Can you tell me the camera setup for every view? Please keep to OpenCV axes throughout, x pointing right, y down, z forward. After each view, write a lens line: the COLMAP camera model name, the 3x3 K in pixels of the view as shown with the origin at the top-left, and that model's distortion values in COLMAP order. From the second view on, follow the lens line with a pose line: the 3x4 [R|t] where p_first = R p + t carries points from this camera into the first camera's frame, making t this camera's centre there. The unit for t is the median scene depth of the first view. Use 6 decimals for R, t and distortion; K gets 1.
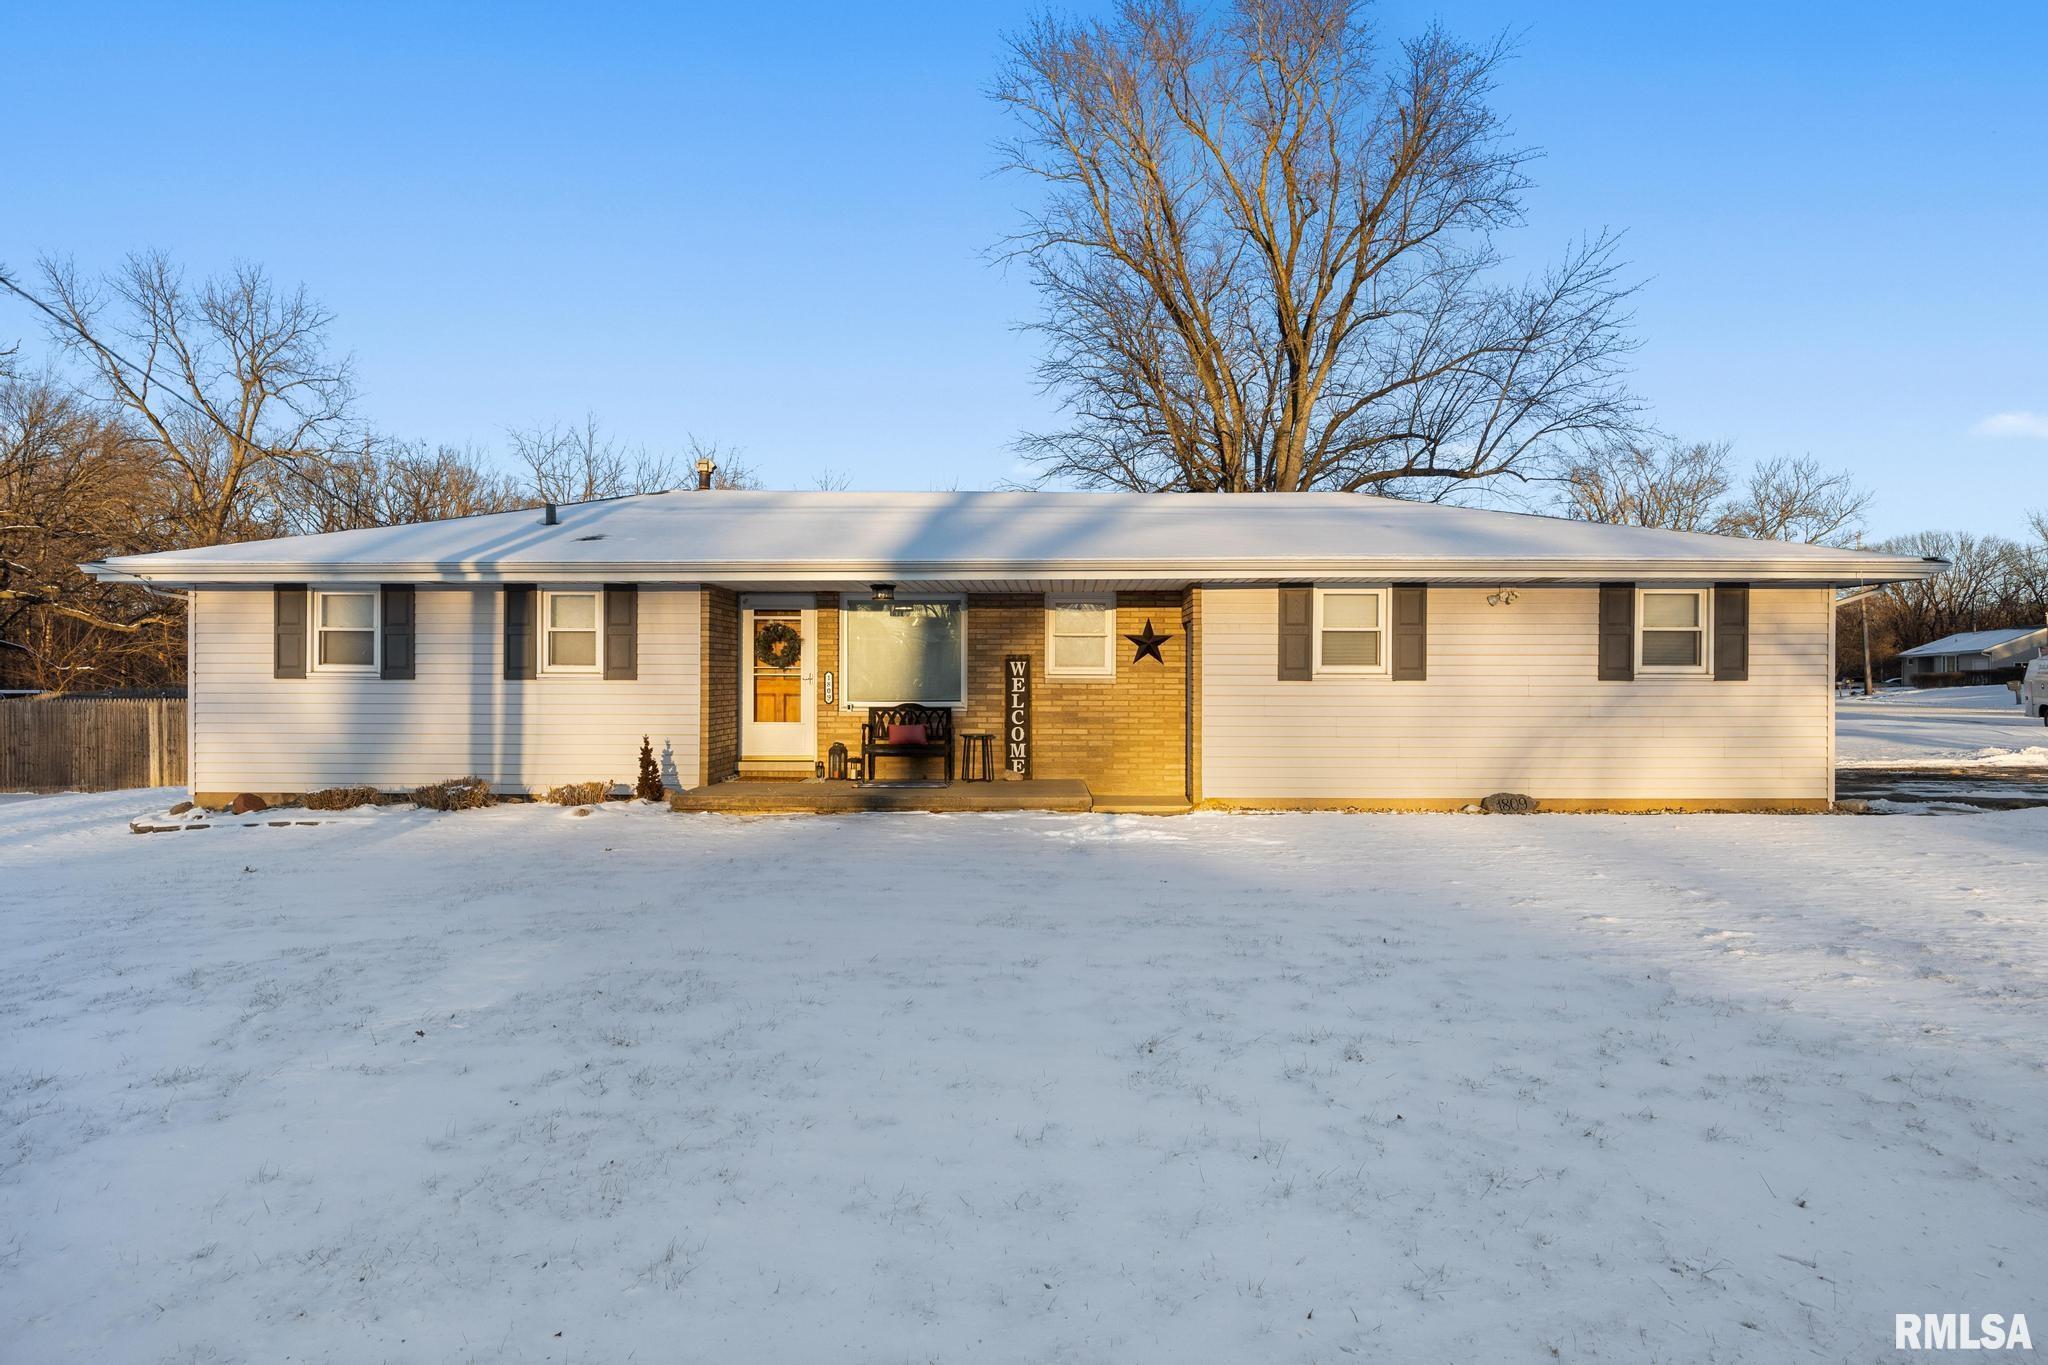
lens RADIAL K [[1141.9, 0, 1029.9], [0, 1141.9, 684.8], [0, 0, 1]] dist [0.000414, 0.000086]
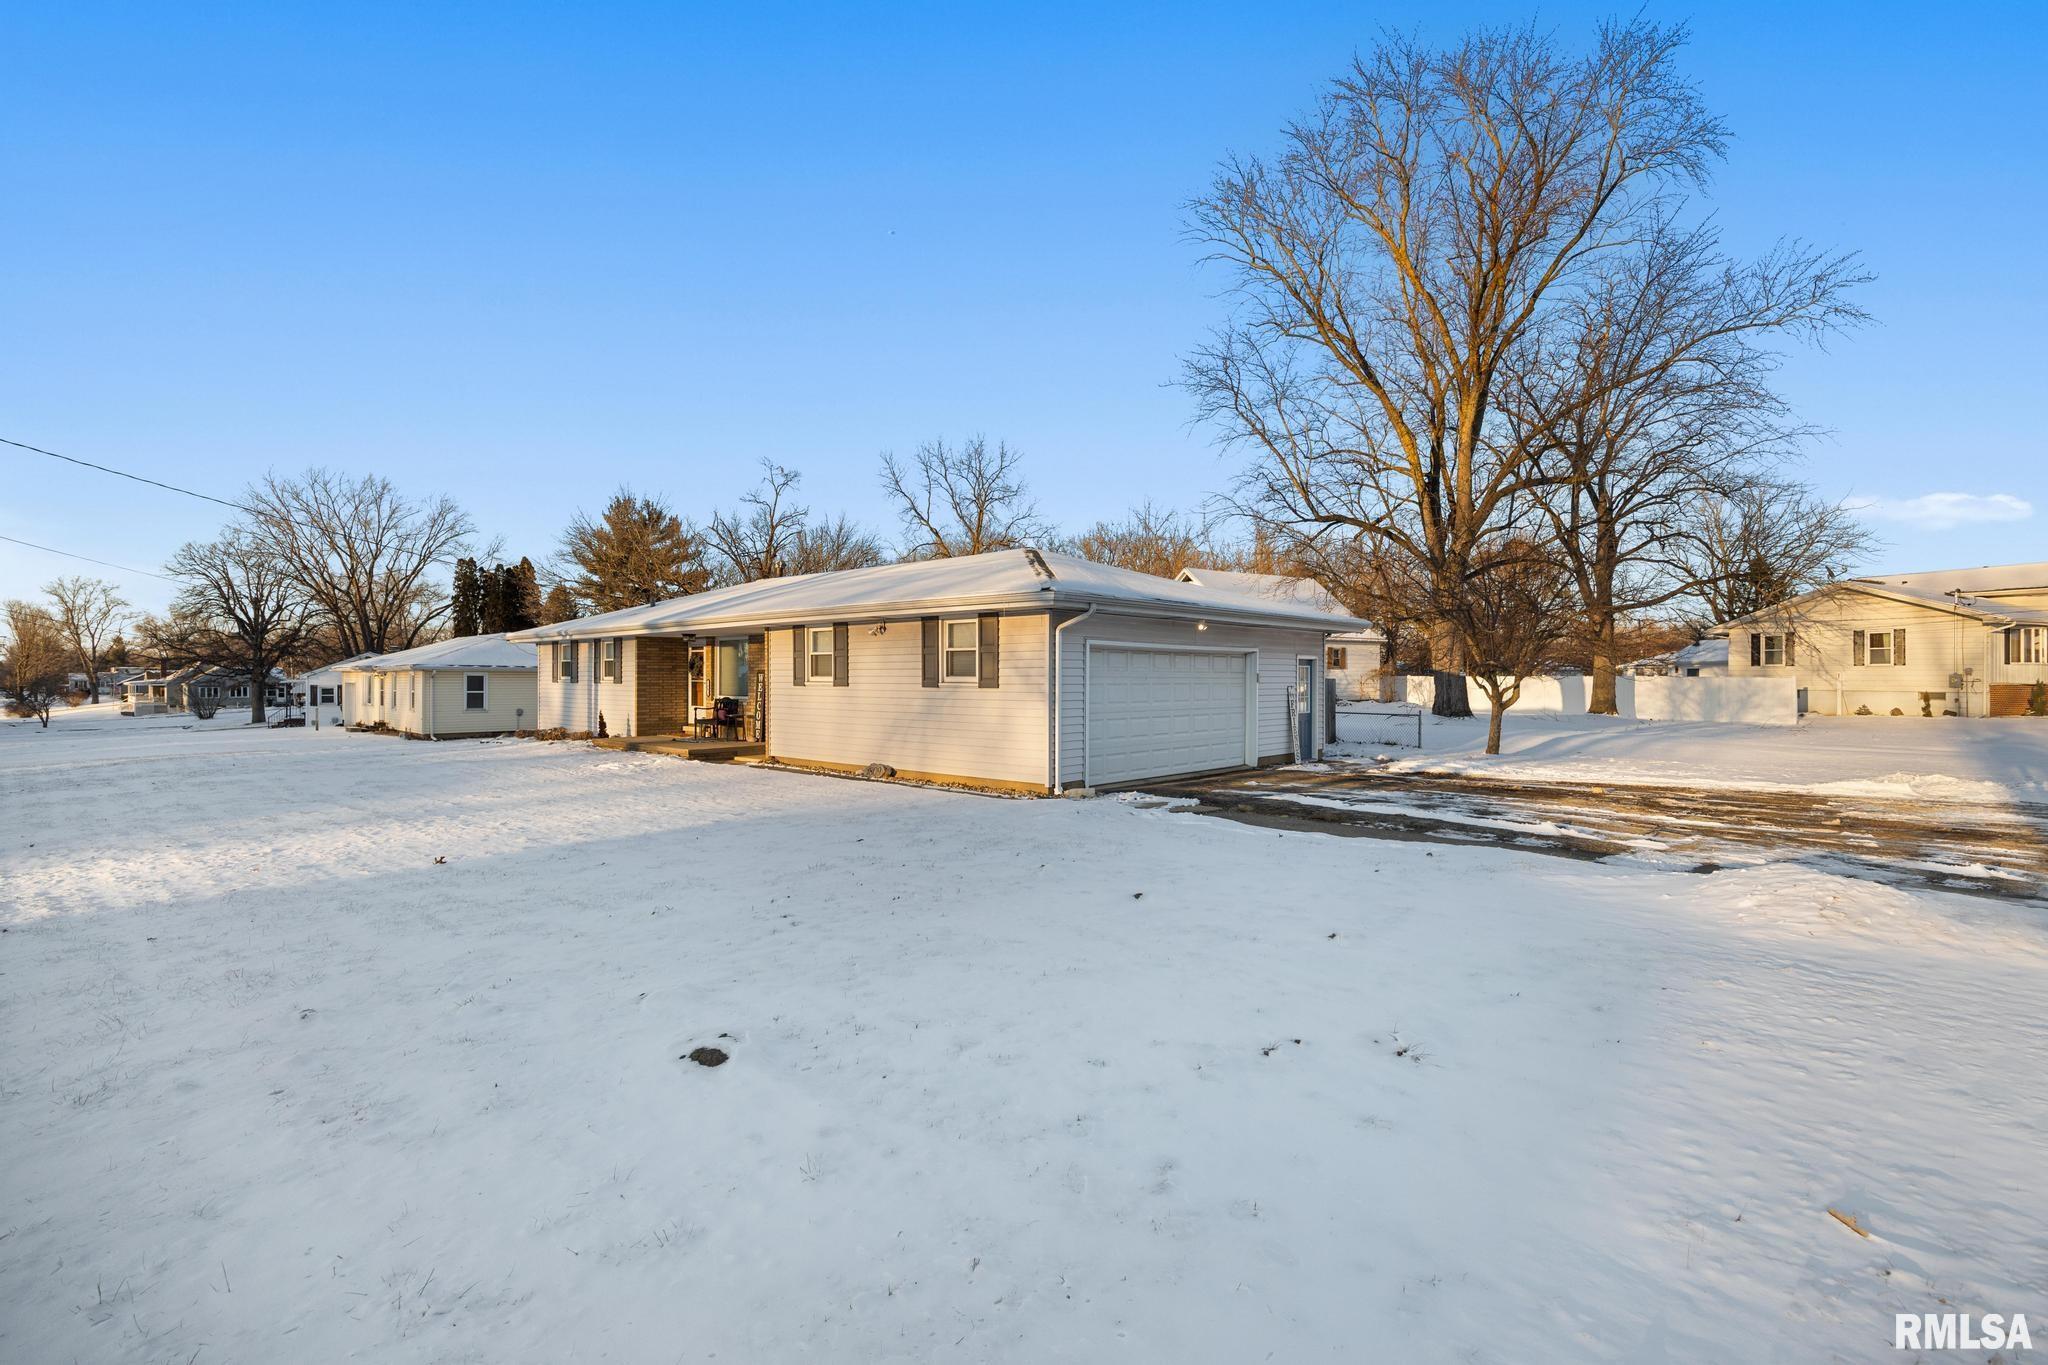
lens RADIAL K [[891.7, 0, 1022.7], [0, 891.7, 685.3], [0, 0, 1]] dist [-0.017692, -0.000101]
pose [[0.753284, 0.005055, -0.657676, 1.183255], [-0.000491, 0.999975, 0.007123, -0.012697], [0.657695, -0.005043, 0.753268, 0.237913]]
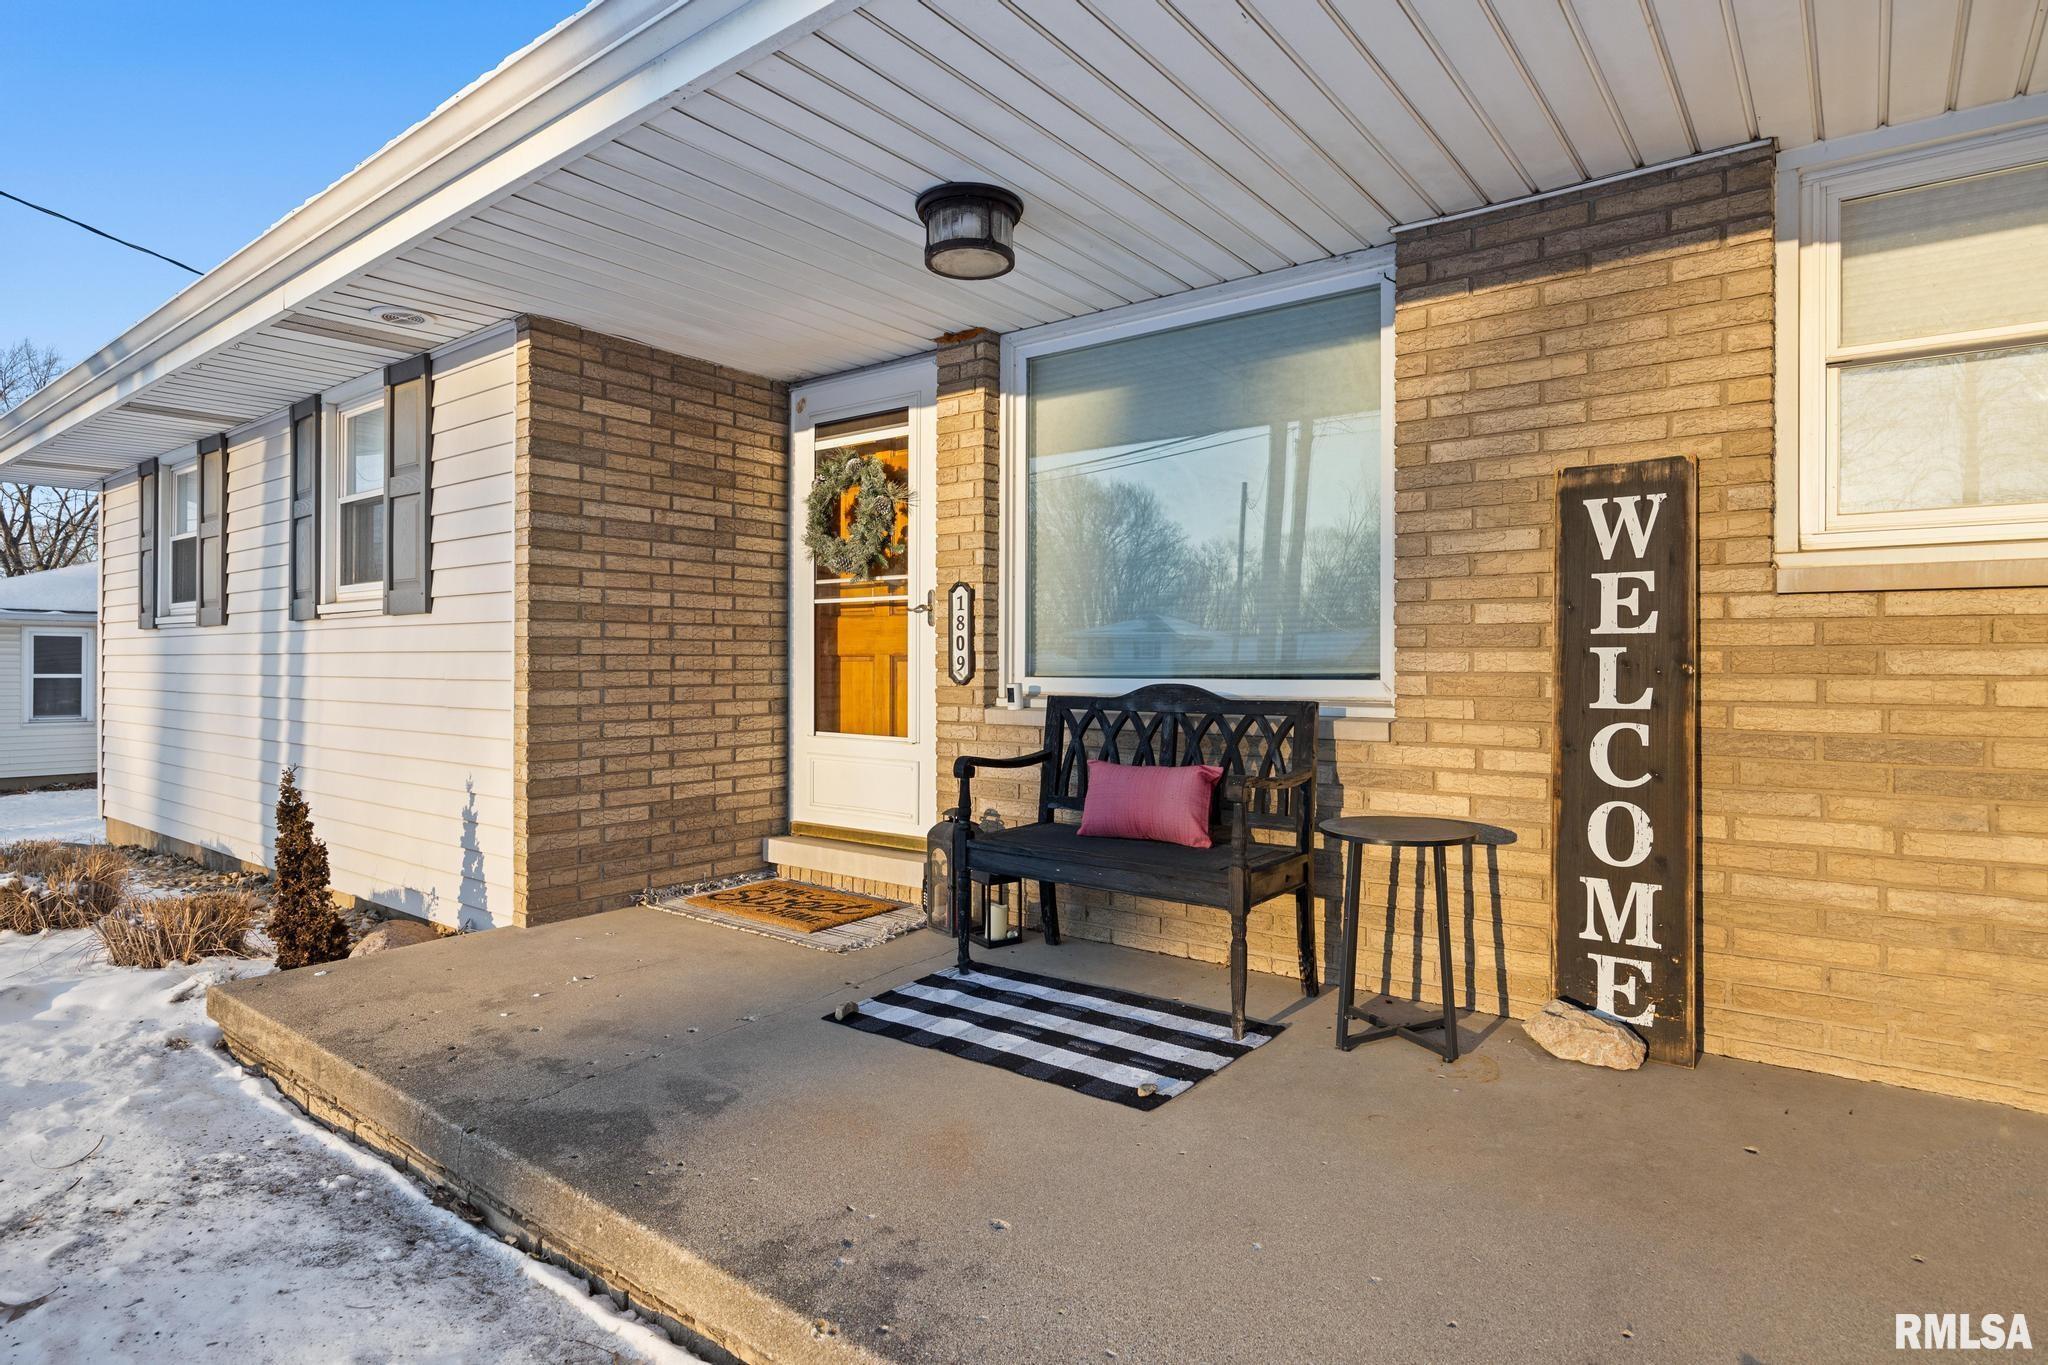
lens RADIAL K [[1078.6, 0, 1025.9], [0, 1078.6, 668.3], [0, 0, 1]] dist [-0.006282, -0.001064]
pose [[0.803443, 0.001945, -0.595378, 0.019740], [-0.002034, 0.999998, 0.000522, 0.012263], [0.595378, 0.000791, 0.803446, 0.770294]]
